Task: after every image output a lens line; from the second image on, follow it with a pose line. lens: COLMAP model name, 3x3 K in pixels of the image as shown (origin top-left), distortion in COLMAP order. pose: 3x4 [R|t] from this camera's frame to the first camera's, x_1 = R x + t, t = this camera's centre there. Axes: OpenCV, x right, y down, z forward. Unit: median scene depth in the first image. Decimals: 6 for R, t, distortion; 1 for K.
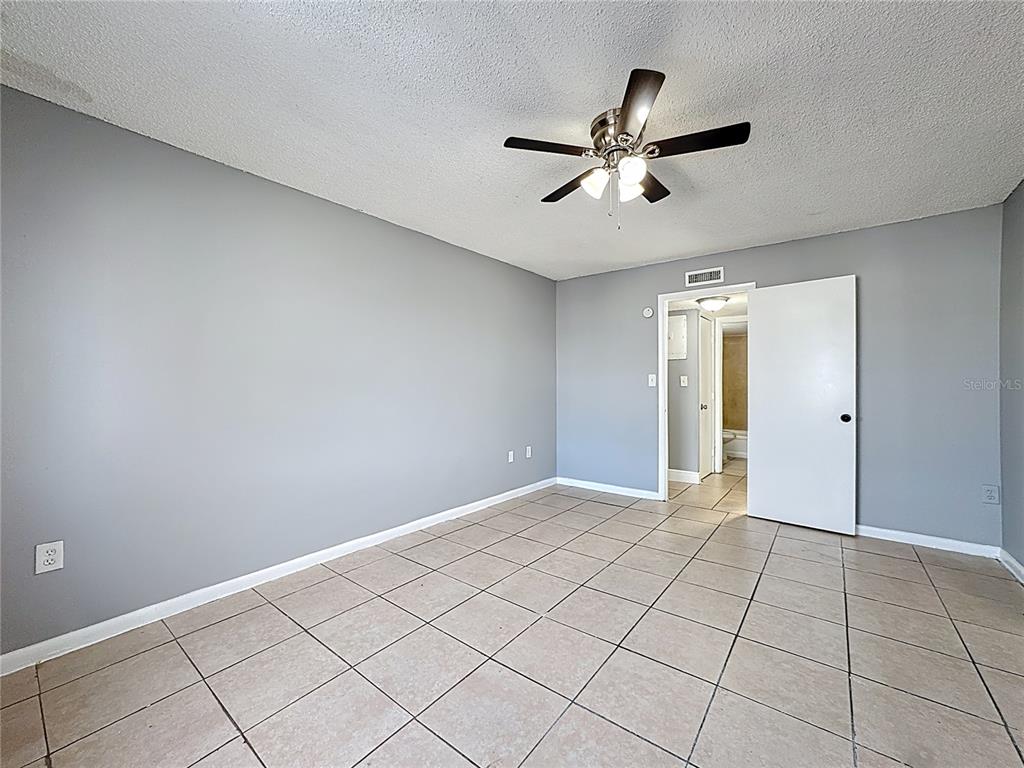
lens RADIAL K [[421.2, 0, 527.6], [0, 421.2, 384.5], [0, 0, 1]] dist [-0.007924, 0.000231]
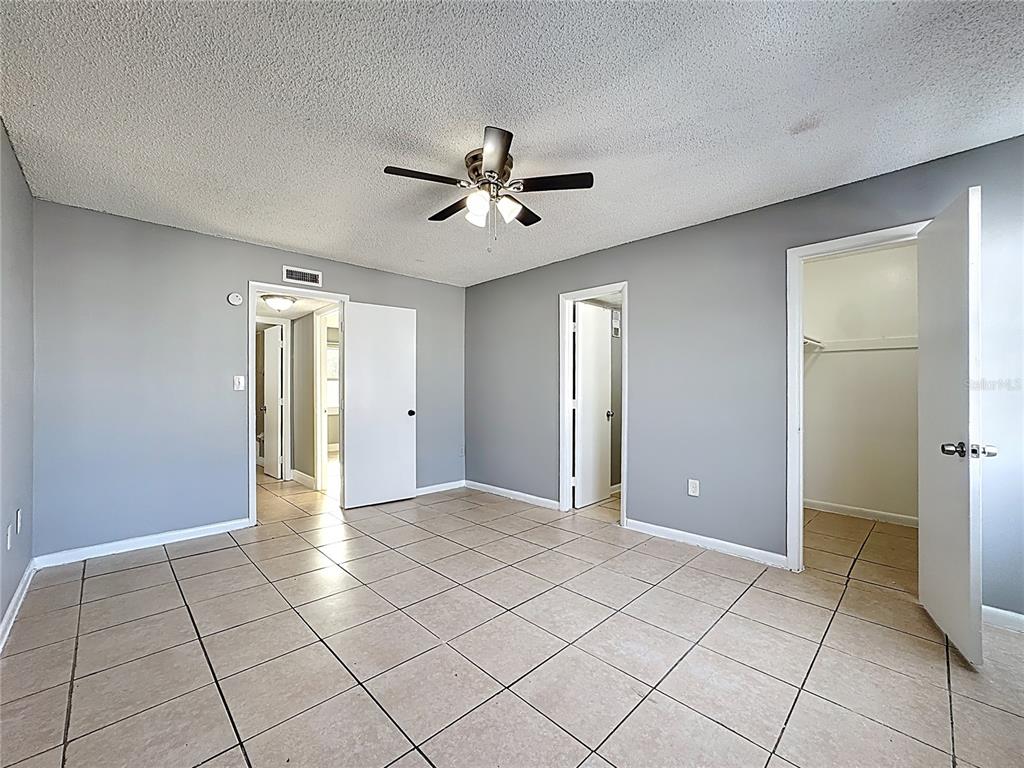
lens RADIAL K [[418.7, 0, 510.3], [0, 418.7, 383.8], [0, 0, 1]] dist [-0.052620, 0.023331]
pose [[0.153915, 0.013249, 0.987995, -0.480835], [0.000063, 0.999910, -0.013419, 0.003189], [-0.988084, 0.002128, 0.153900, 0.423153]]
